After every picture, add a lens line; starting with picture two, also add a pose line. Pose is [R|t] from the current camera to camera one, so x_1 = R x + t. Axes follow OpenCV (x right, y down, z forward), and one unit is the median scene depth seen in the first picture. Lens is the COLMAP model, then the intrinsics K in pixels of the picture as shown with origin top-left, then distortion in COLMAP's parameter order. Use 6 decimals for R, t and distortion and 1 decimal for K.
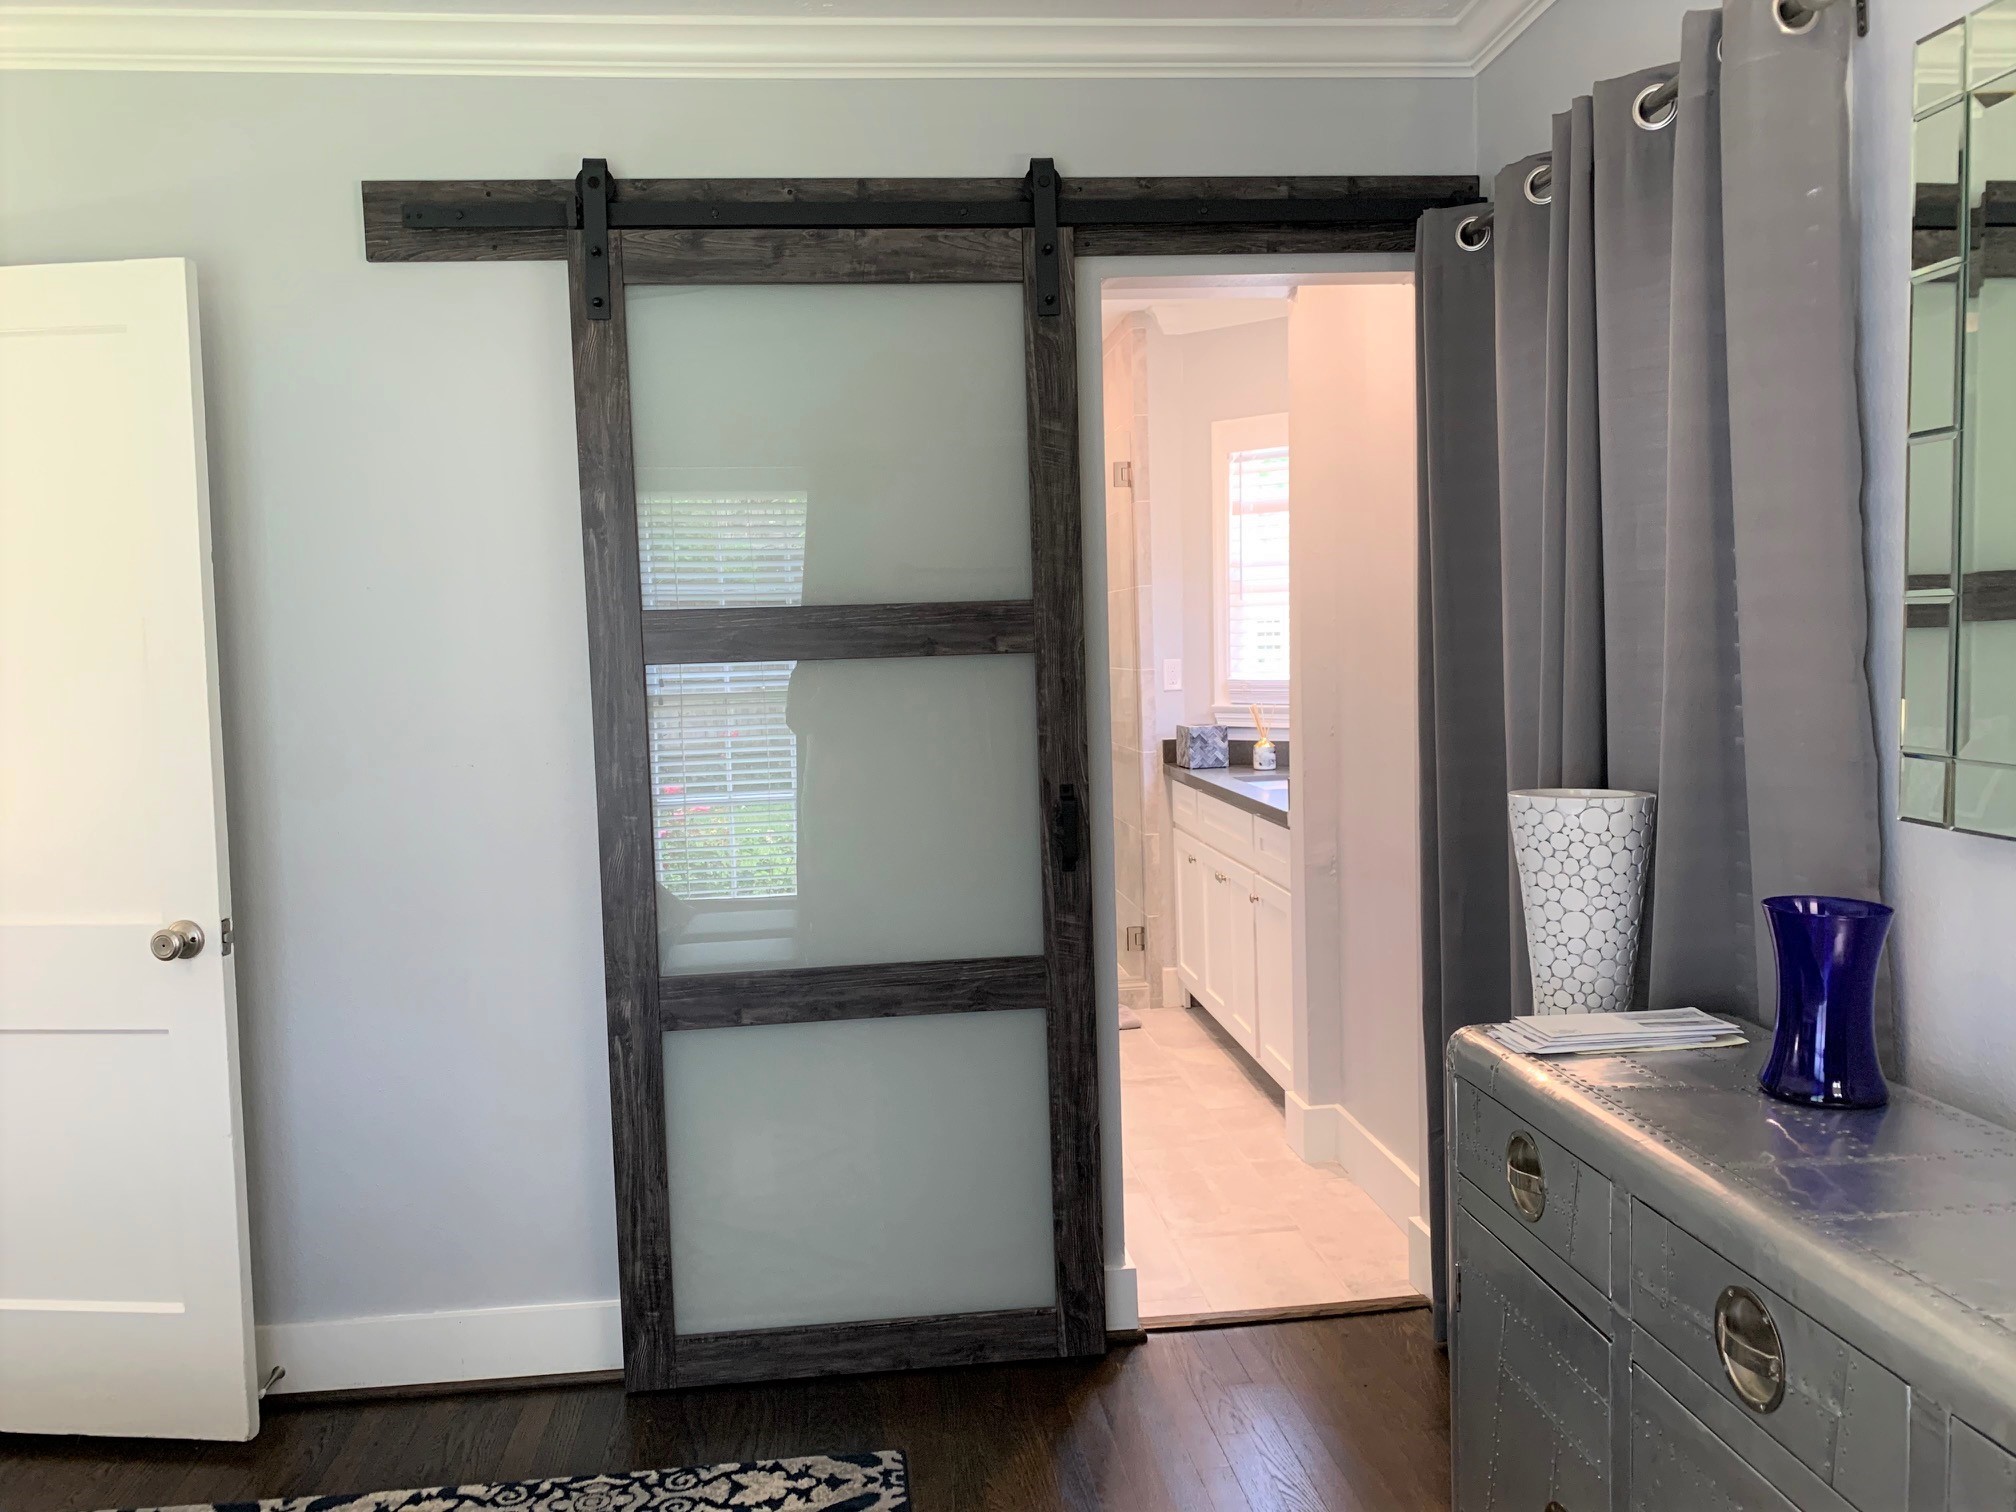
lens RADIAL K [[1567.1, 0, 1001.3], [0, 1567.1, 750.3], [0, 0, 1]] dist [0.108033, 0.000941]
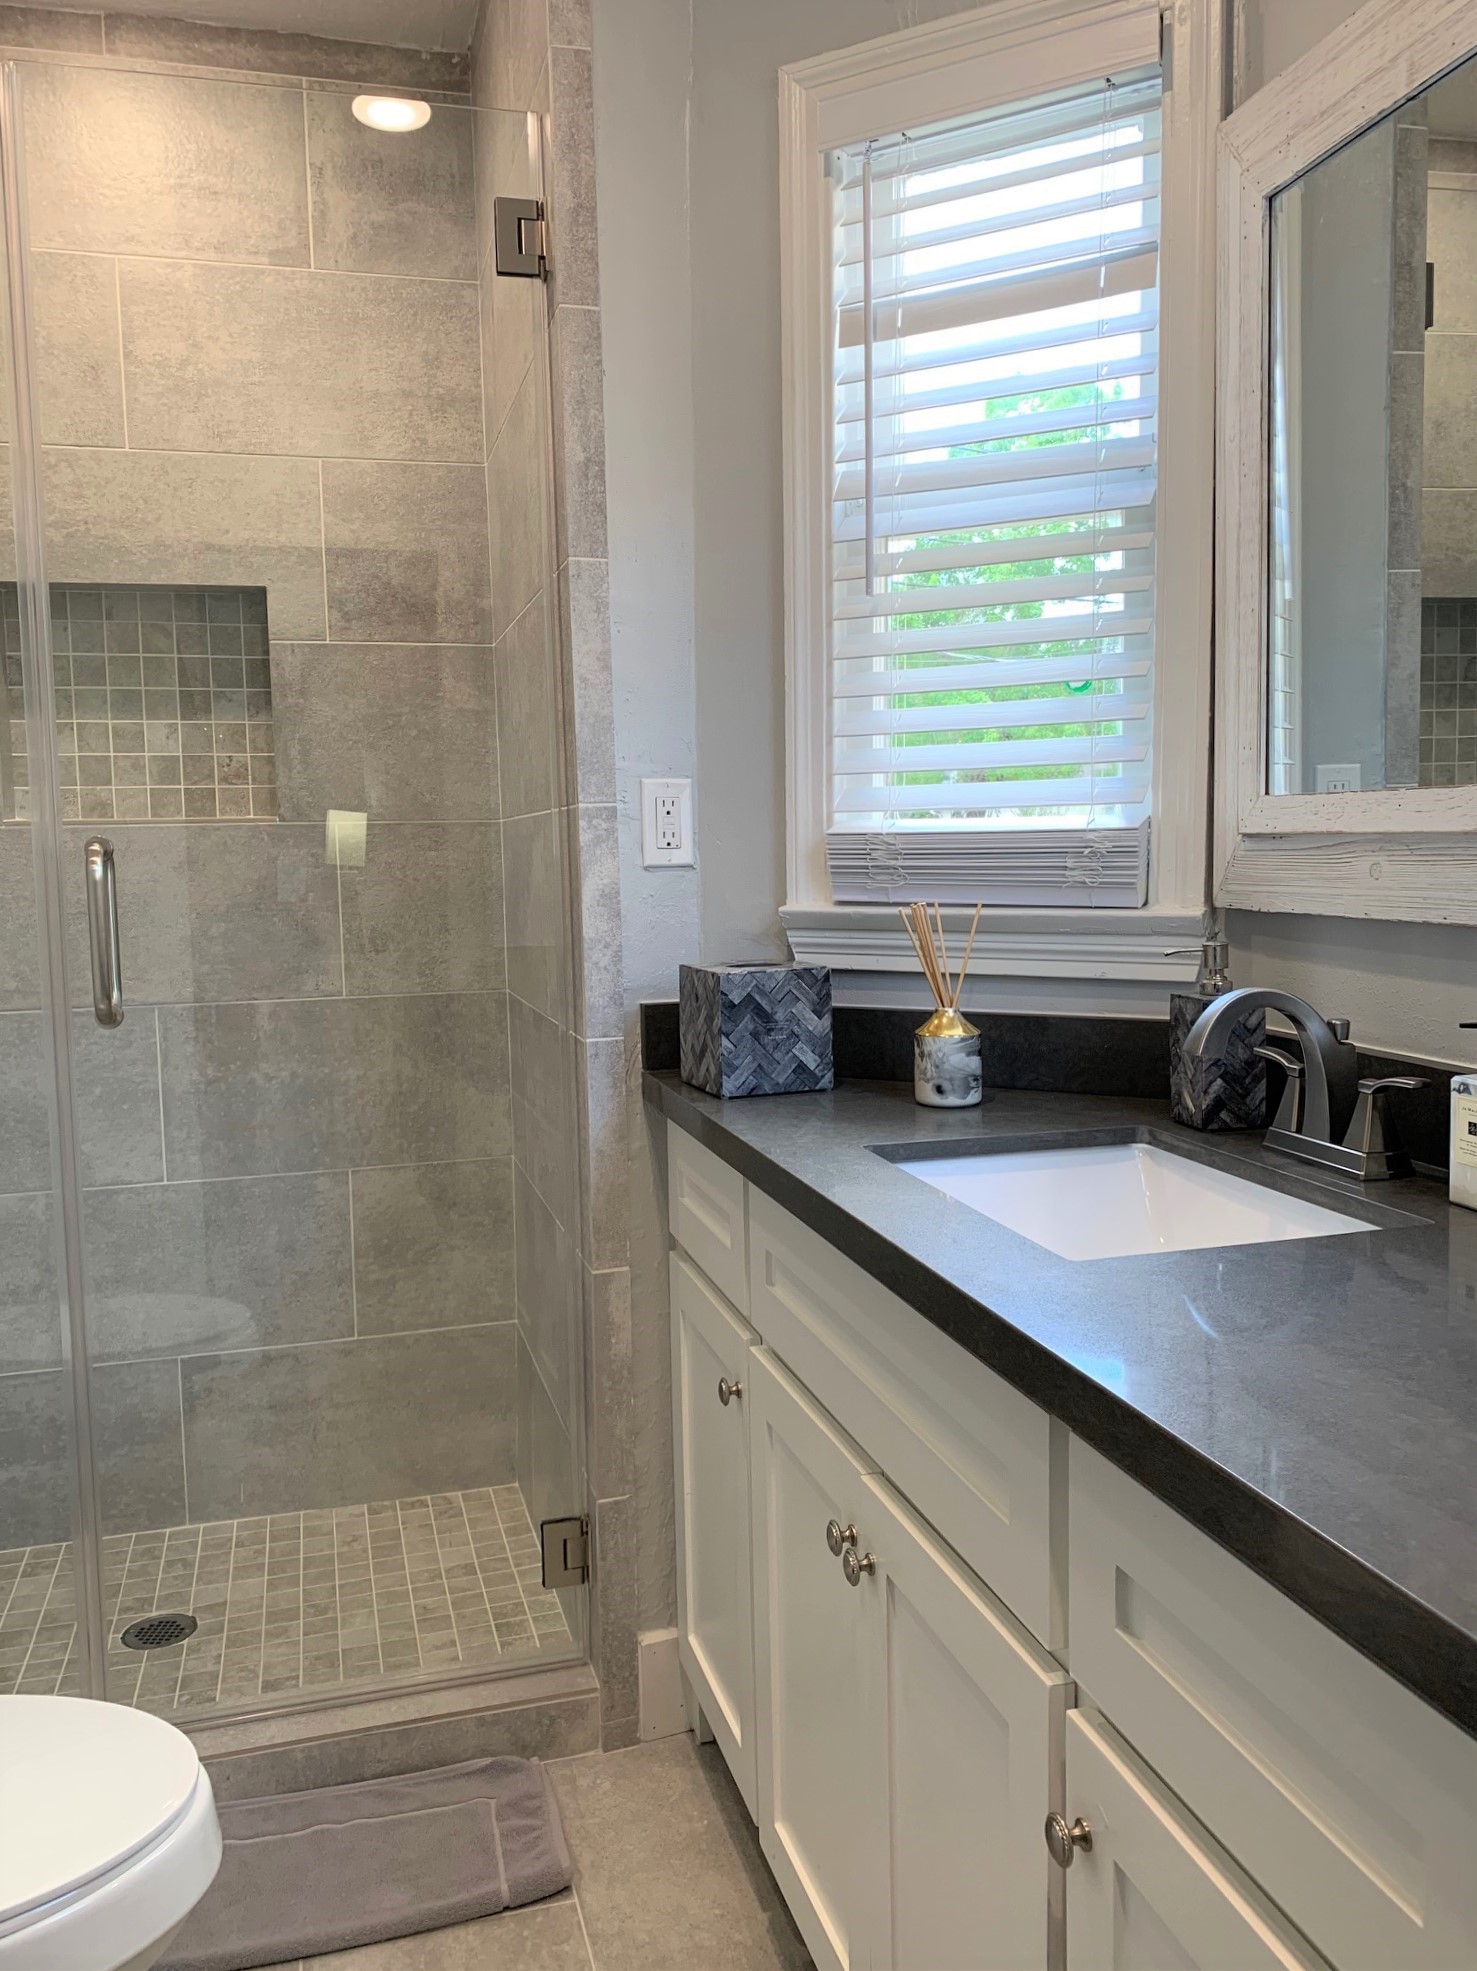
lens RADIAL K [[1532.1, 0, 742.9], [0, 1532.1, 984.0], [0, 0, 1]] dist [0.108033, 0.000941]
pose [[0.987524, -0.000514, 0.157470, 0.072614], [-0.000663, 0.999972, 0.007425, -0.014347], [-0.157470, -0.007437, 0.987496, 0.668212]]
